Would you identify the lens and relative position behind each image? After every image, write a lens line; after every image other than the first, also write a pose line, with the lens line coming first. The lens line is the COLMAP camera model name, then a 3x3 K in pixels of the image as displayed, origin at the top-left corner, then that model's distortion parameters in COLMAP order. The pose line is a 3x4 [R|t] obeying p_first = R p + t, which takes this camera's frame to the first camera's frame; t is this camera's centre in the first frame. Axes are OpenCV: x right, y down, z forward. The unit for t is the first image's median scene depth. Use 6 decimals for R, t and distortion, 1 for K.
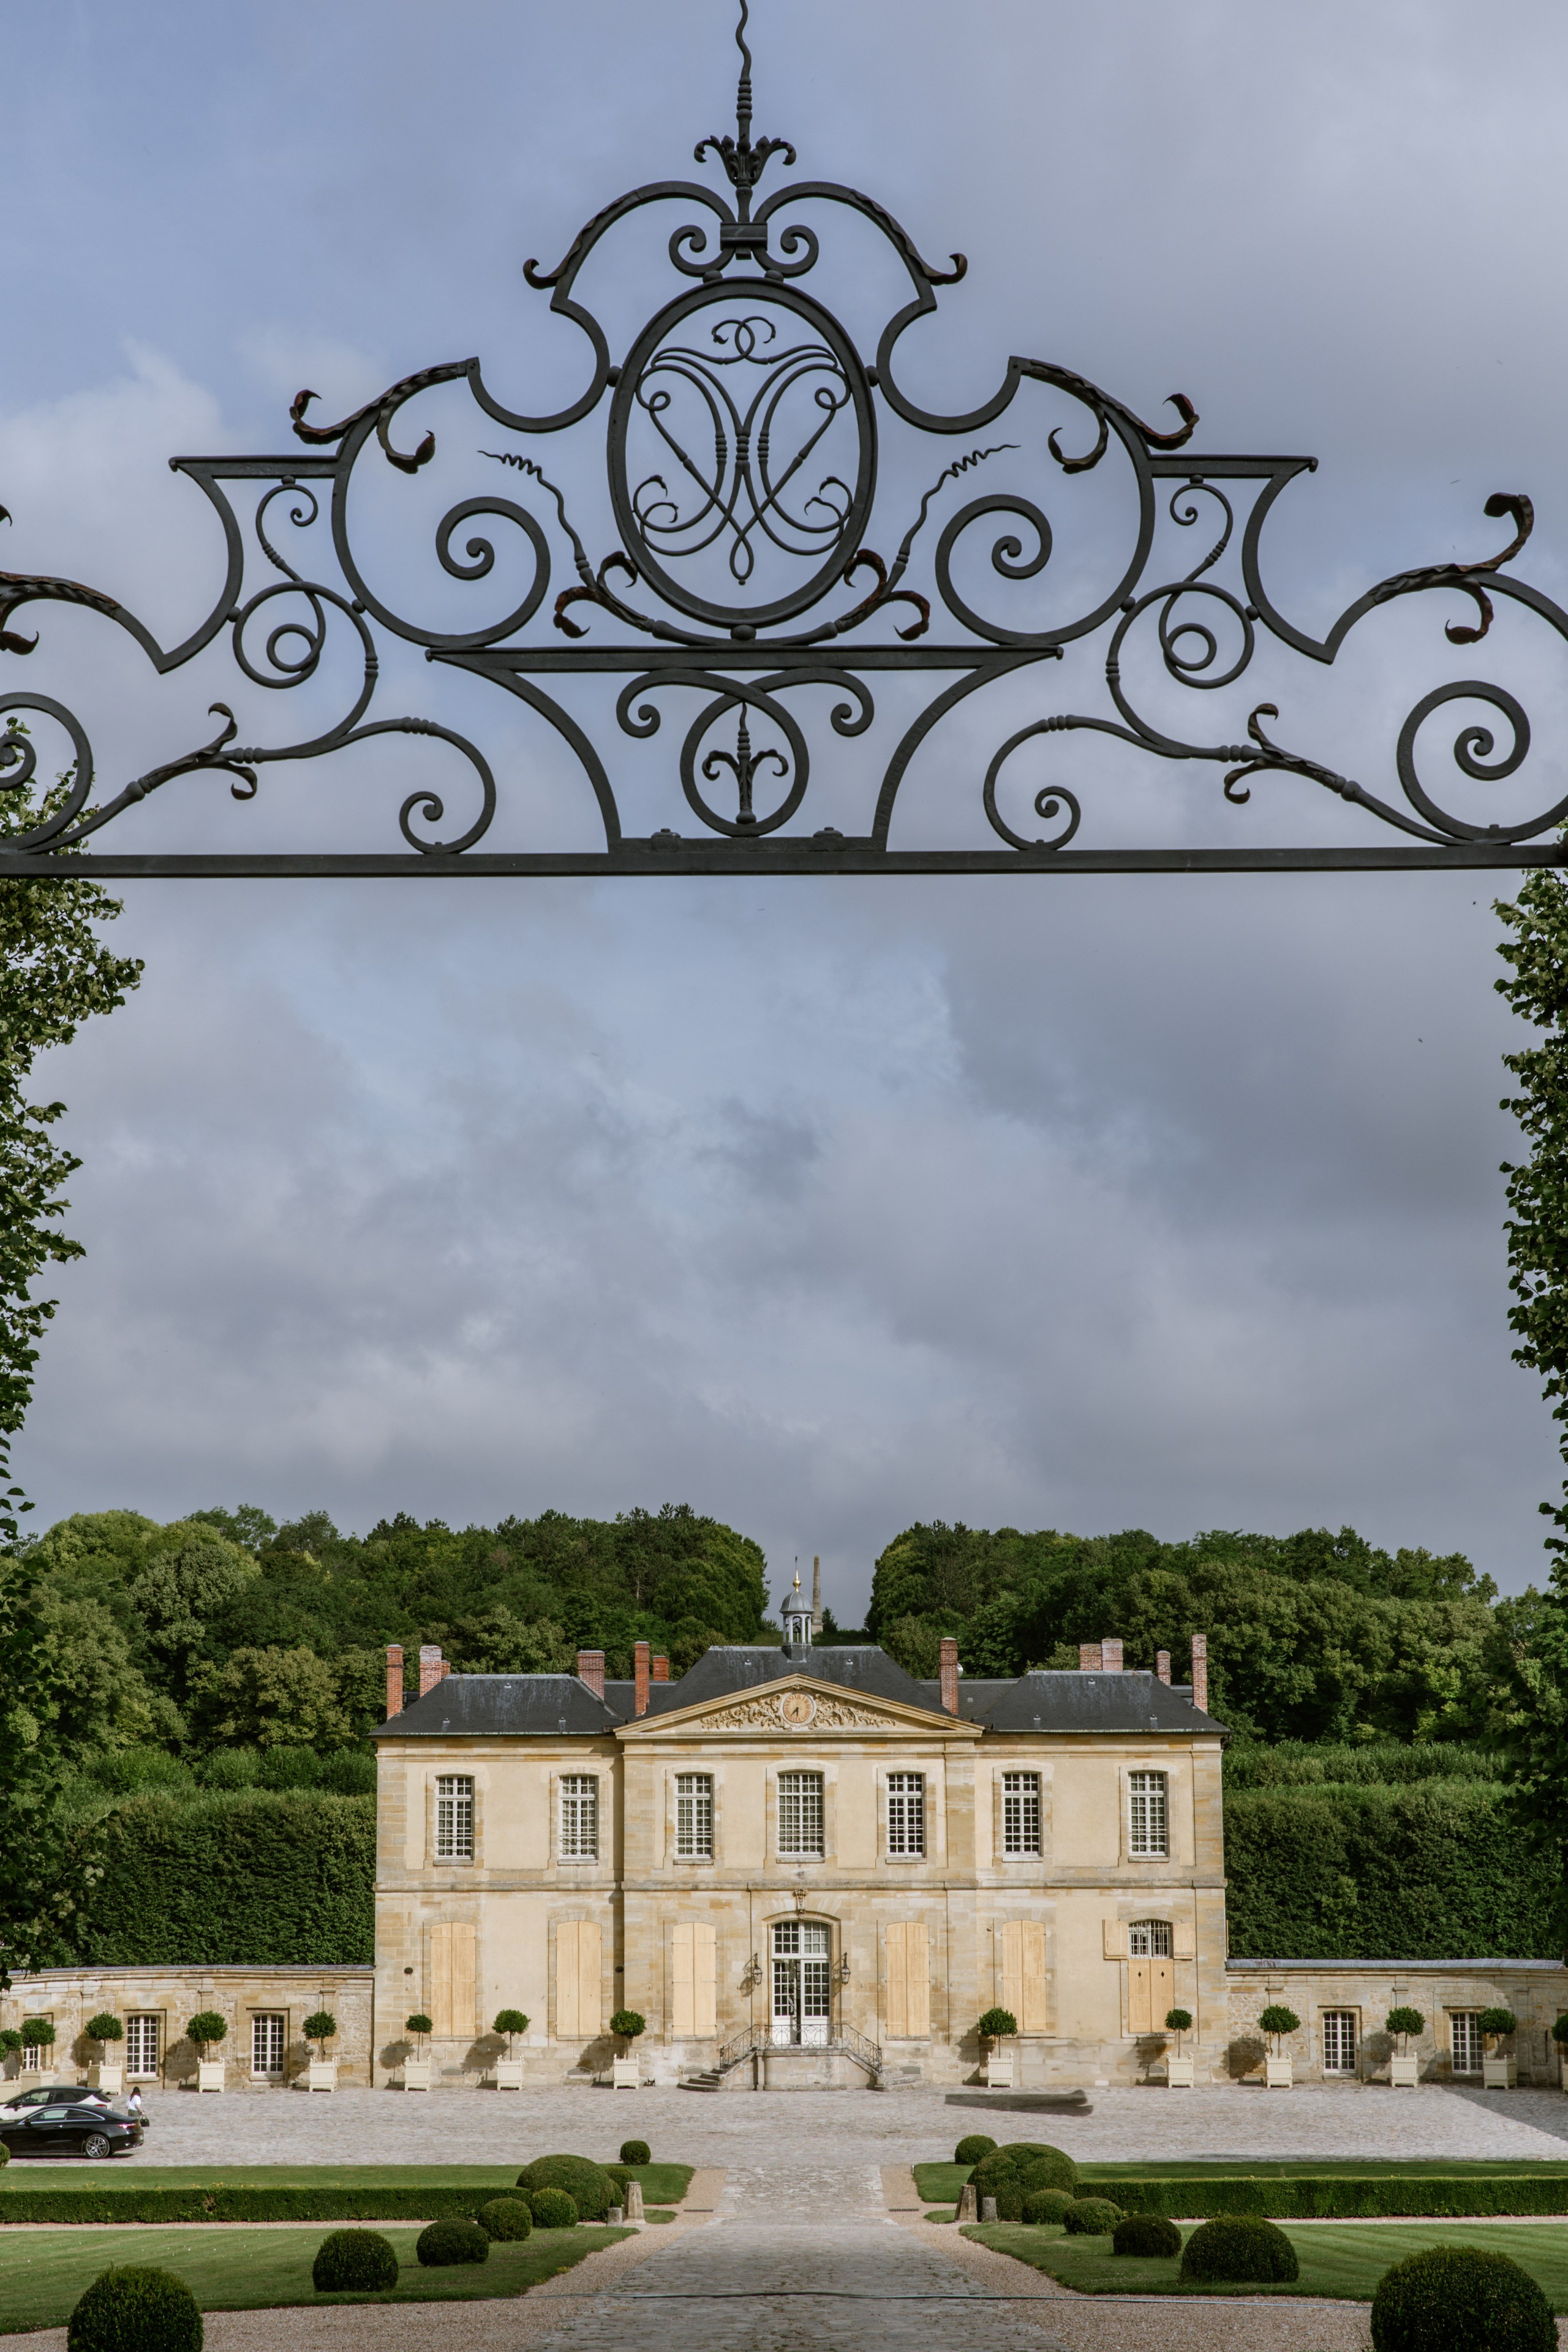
lens RADIAL K [[4242.4, 0, 763.6], [0, 4242.4, 1172.0], [0, 0, 1]] dist [0.014387, 0.000000]
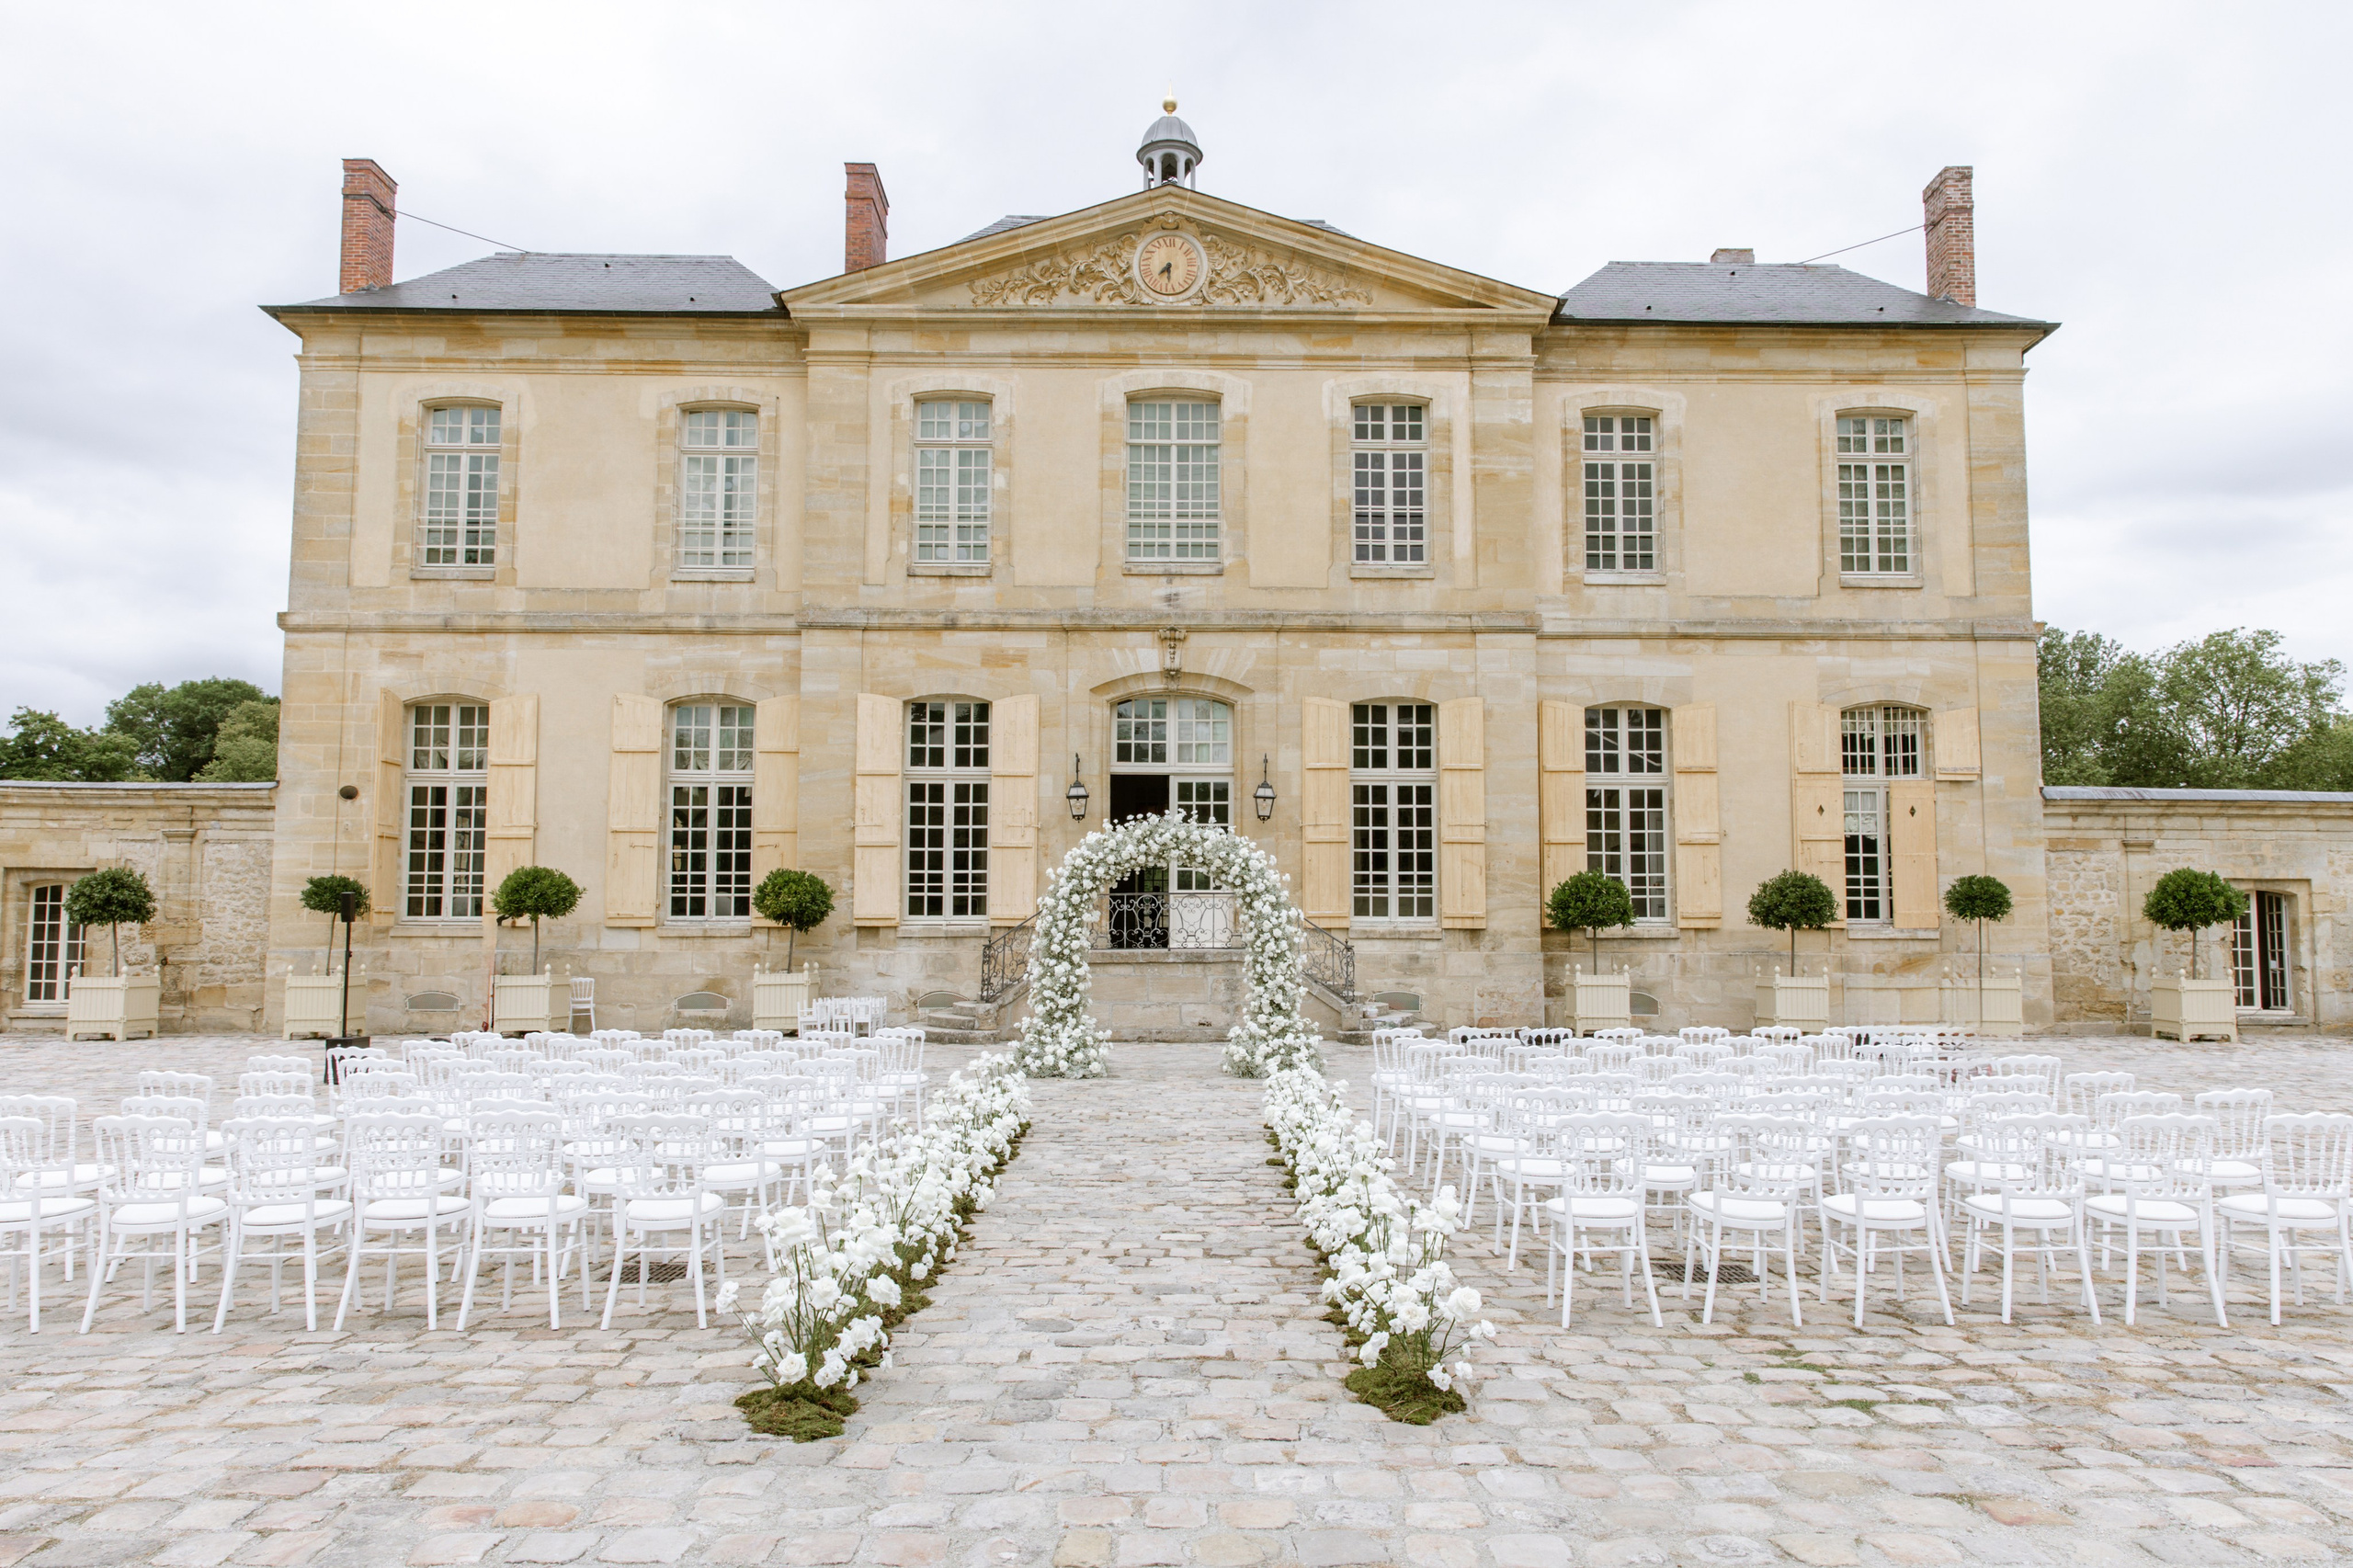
lens RADIAL K [[1644.8, 0, 1207.3], [0, 1644.8, 793.5], [0, 0, 1]] dist [0.019113, -0.003220]
pose [[0.999257, 0.010234, 0.037150, 0.006015], [-0.012689, 0.997710, 0.066442, 0.174430], [-0.036385, -0.066864, 0.997098, 0.809809]]
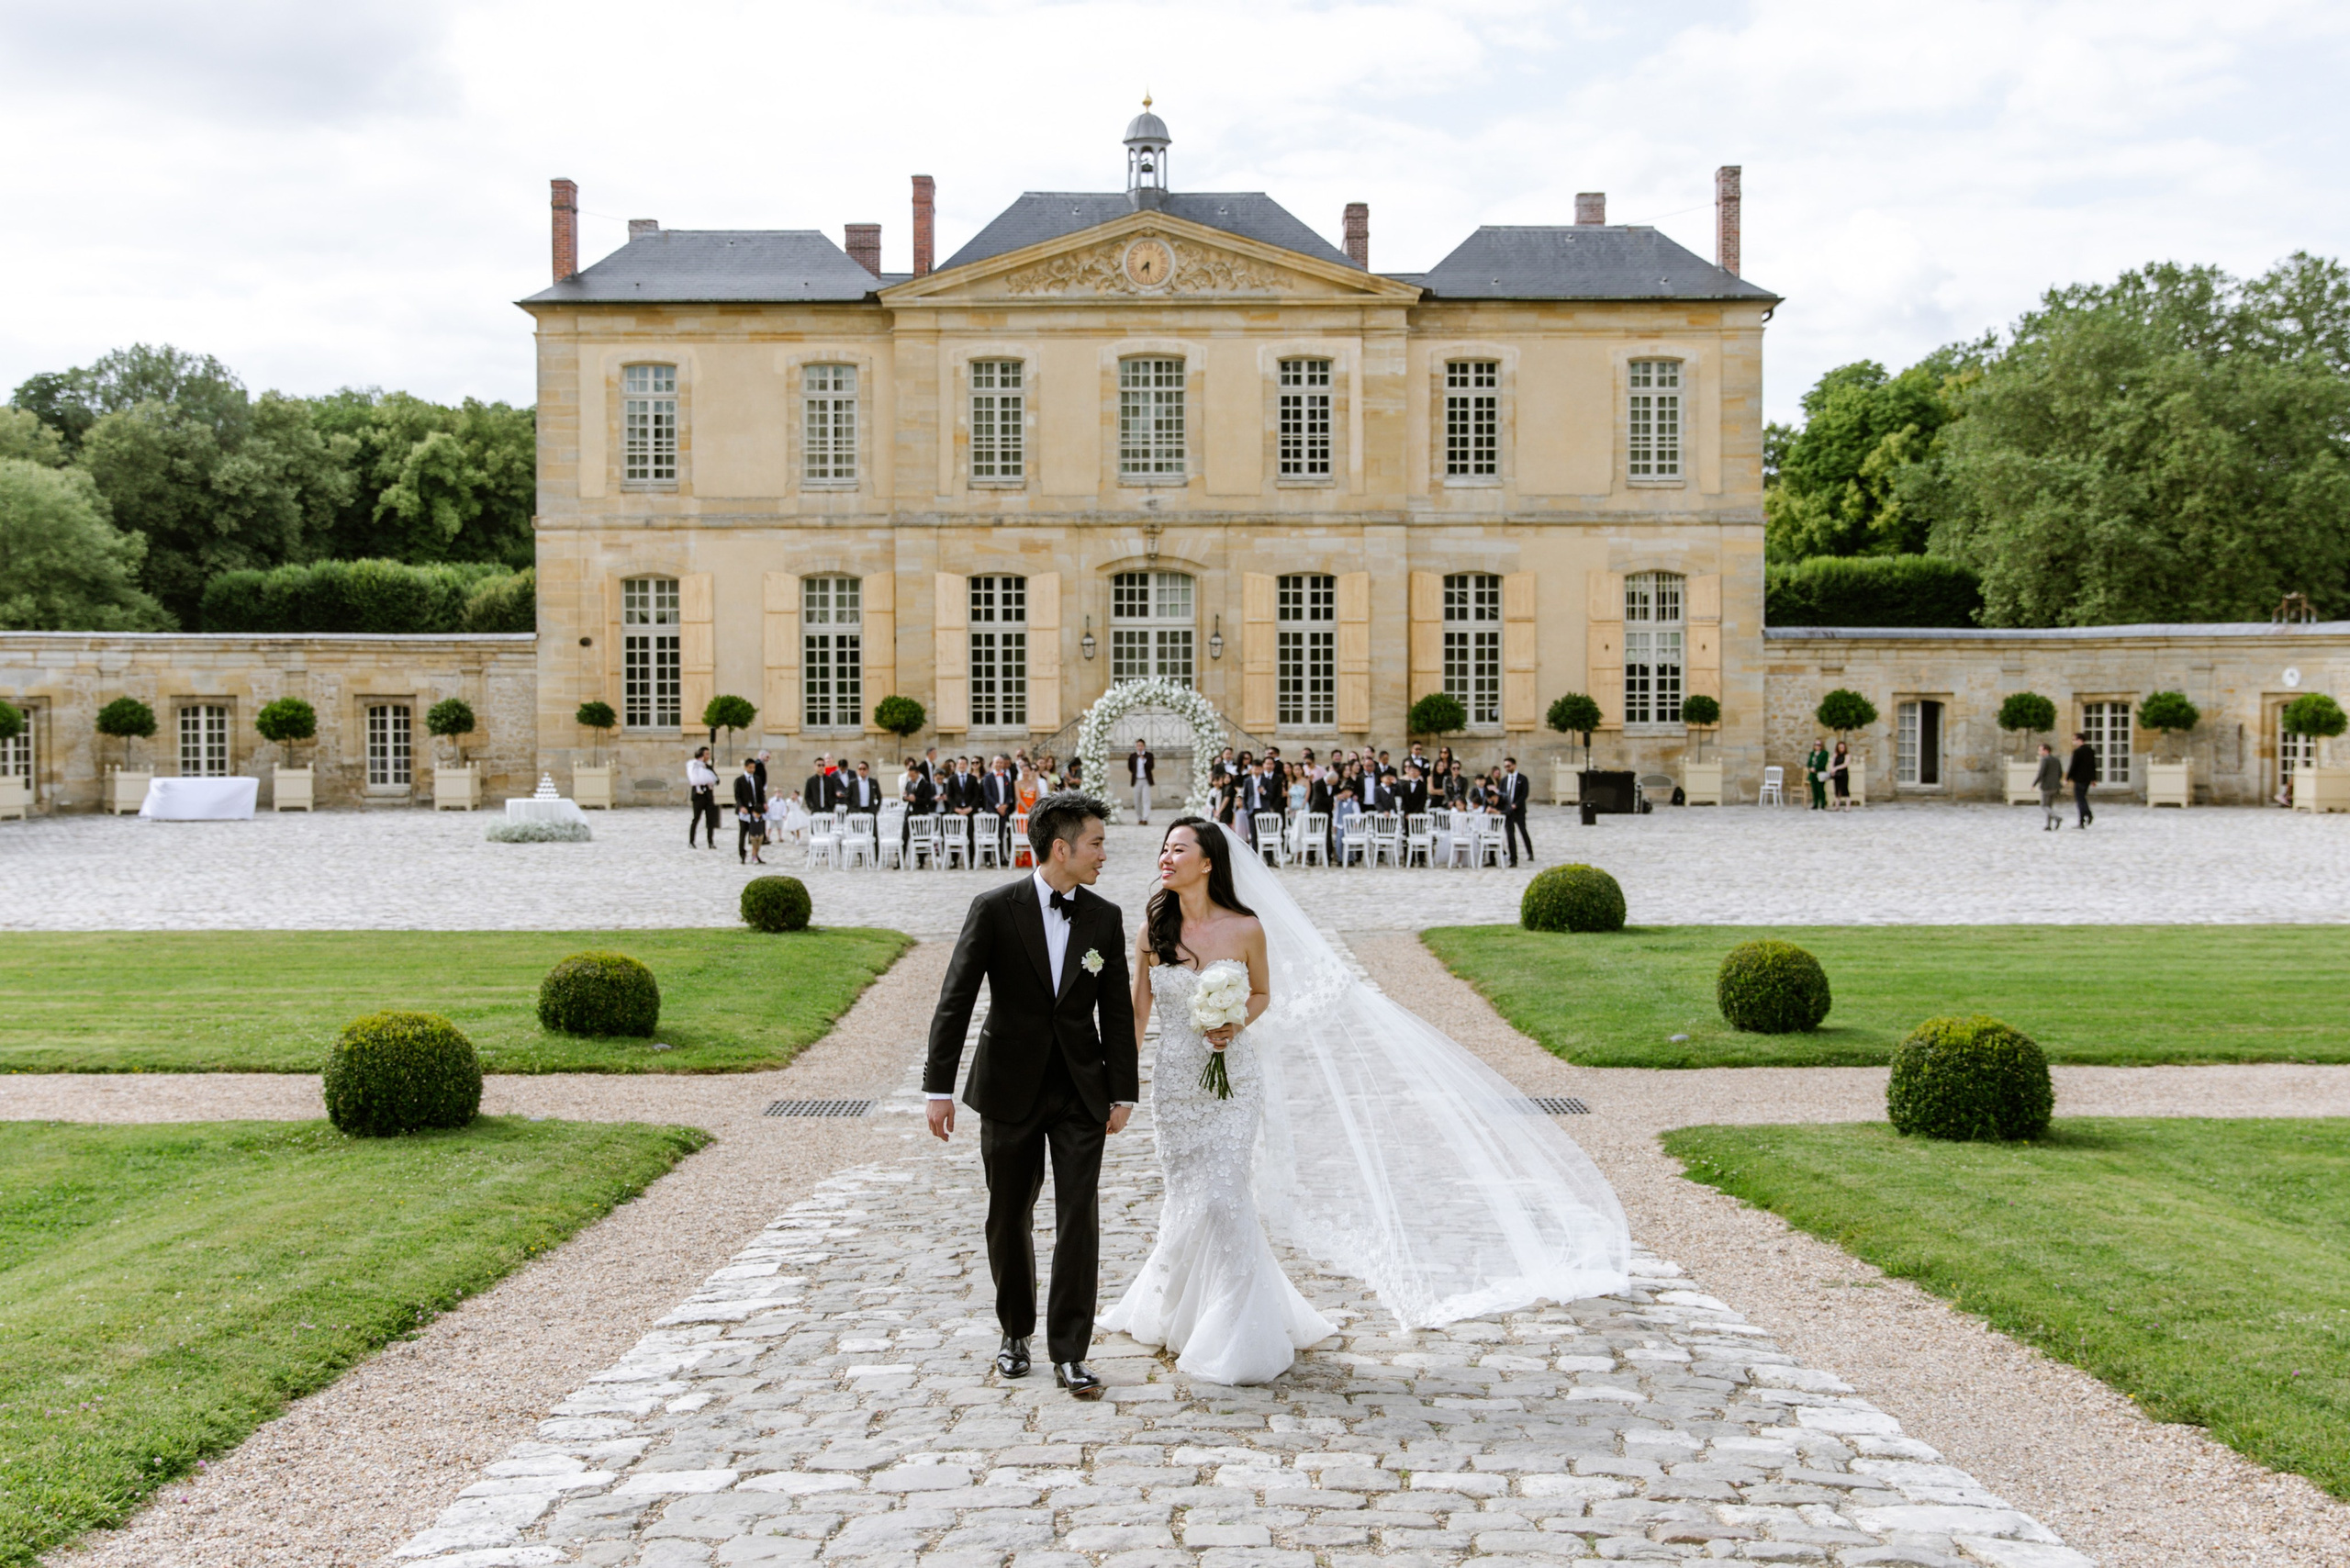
lens RADIAL K [[2607.5, 0, 1165.0], [0, 2607.5, 735.4], [0, 0, 1]] dist [0.014704, 0.000000]
pose [[0.999838, 0.001197, 0.017960, 0.003328], [-0.004171, 0.986038, 0.166468, 0.131724], [-0.017510, -0.166516, 0.985883, 0.574729]]
